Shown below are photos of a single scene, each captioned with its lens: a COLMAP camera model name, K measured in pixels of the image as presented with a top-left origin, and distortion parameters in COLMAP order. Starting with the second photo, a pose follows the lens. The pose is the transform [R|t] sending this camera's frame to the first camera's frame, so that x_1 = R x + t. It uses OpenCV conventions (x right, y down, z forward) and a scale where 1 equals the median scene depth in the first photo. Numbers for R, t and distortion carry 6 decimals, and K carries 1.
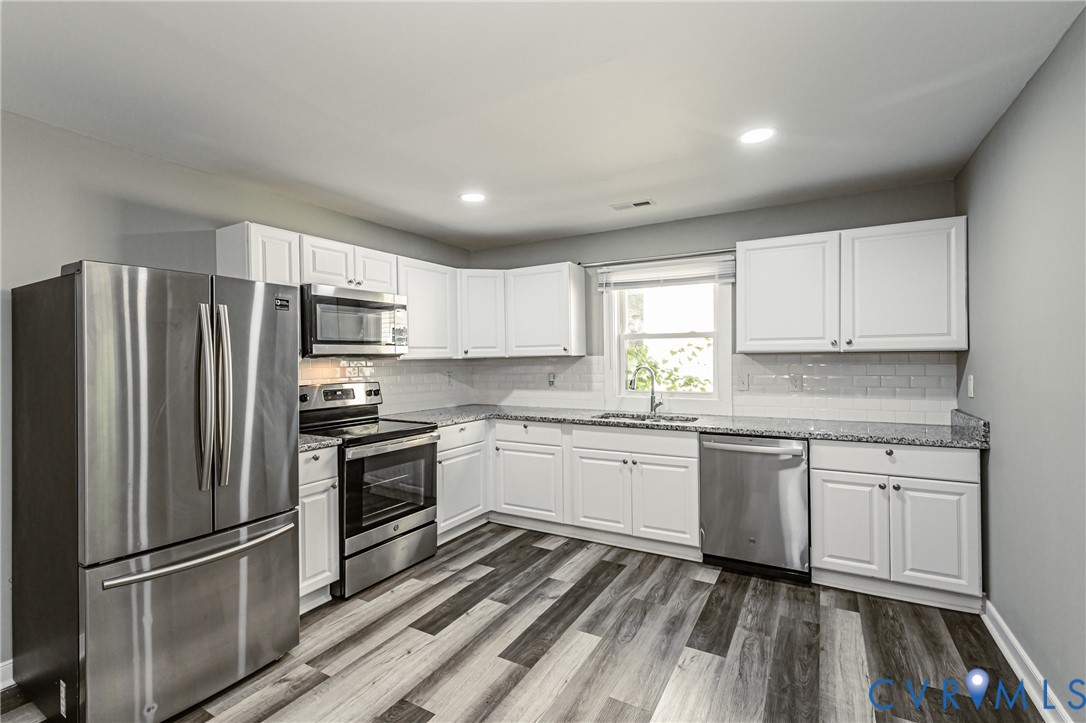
lens RADIAL K [[487.2, 0, 538.7], [0, 487.2, 357.0], [0, 0, 1]] dist [0.002729, -0.000293]
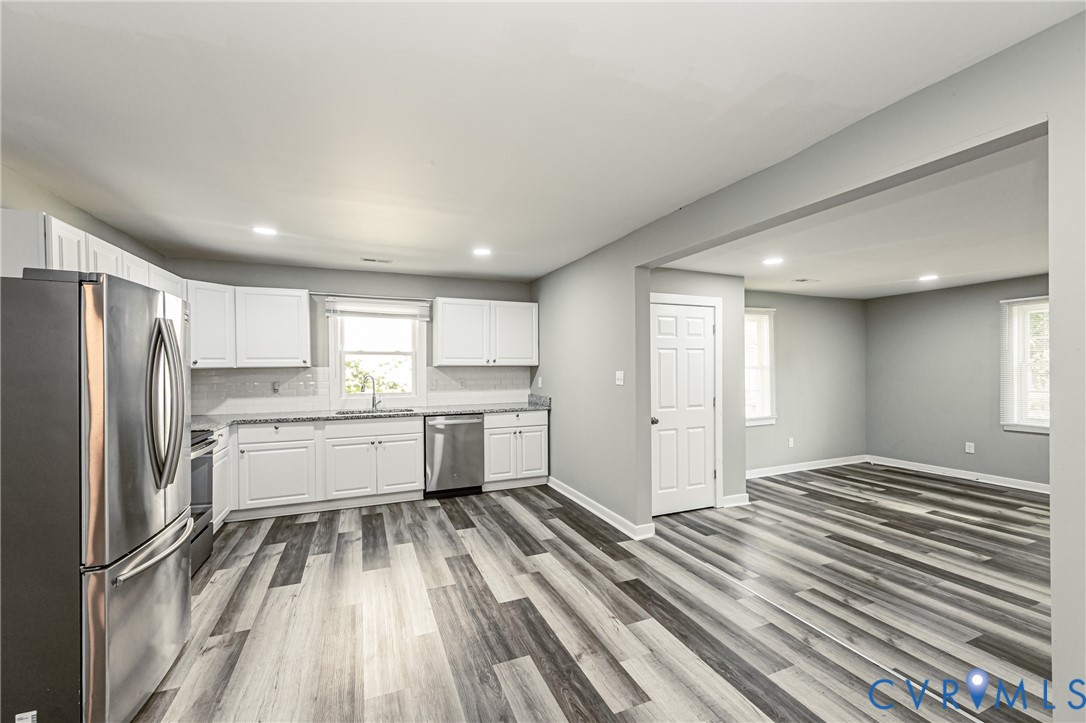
lens RADIAL K [[438.0, 0, 537.9], [0, 438.0, 371.6], [0, 0, 1]] dist [-0.000951, 0.000440]
pose [[0.611207, -0.001763, 0.791469, -0.561567], [-0.003341, 0.999983, 0.004807, 0.002301], [-0.791463, -0.005582, 0.611191, -0.153892]]
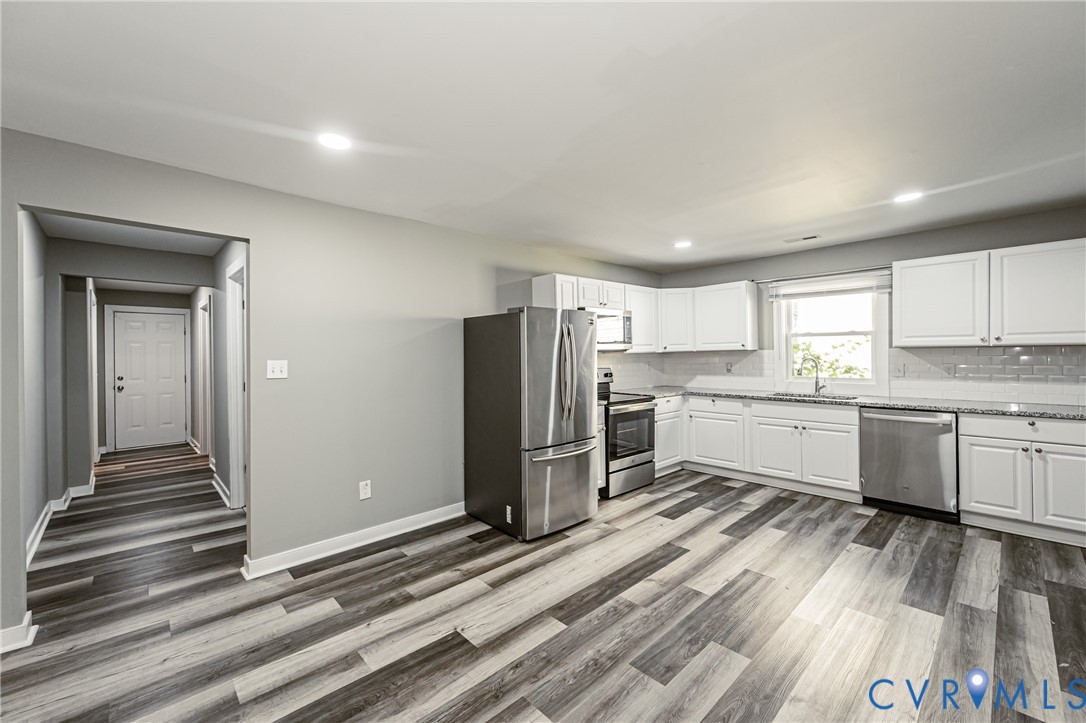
lens RADIAL K [[438.0, 0, 542.1], [0, 438.0, 353.2], [0, 0, 1]] dist [-0.000951, 0.000440]
pose [[0.956163, -0.002129, -0.292828, -0.153300], [0.003280, 0.999989, 0.003439, 0.000153], [0.292818, -0.004249, 0.956159, -0.409178]]
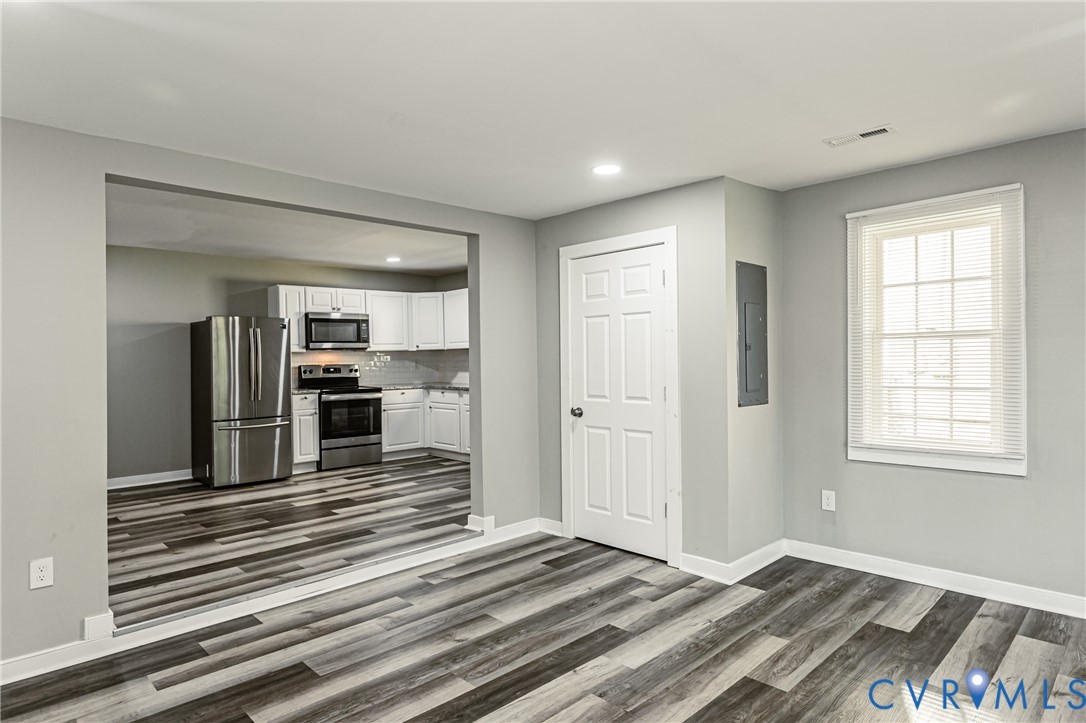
lens RADIAL K [[615.4, 0, 536.5], [0, 615.4, 362.1], [0, 0, 1]] dist [-0.008351, -0.002558]
pose [[0.958416, -0.002610, -0.285361, 1.000199], [0.006501, 0.999898, 0.012690, 0.022392], [0.285299, -0.014018, 0.958336, -0.996579]]
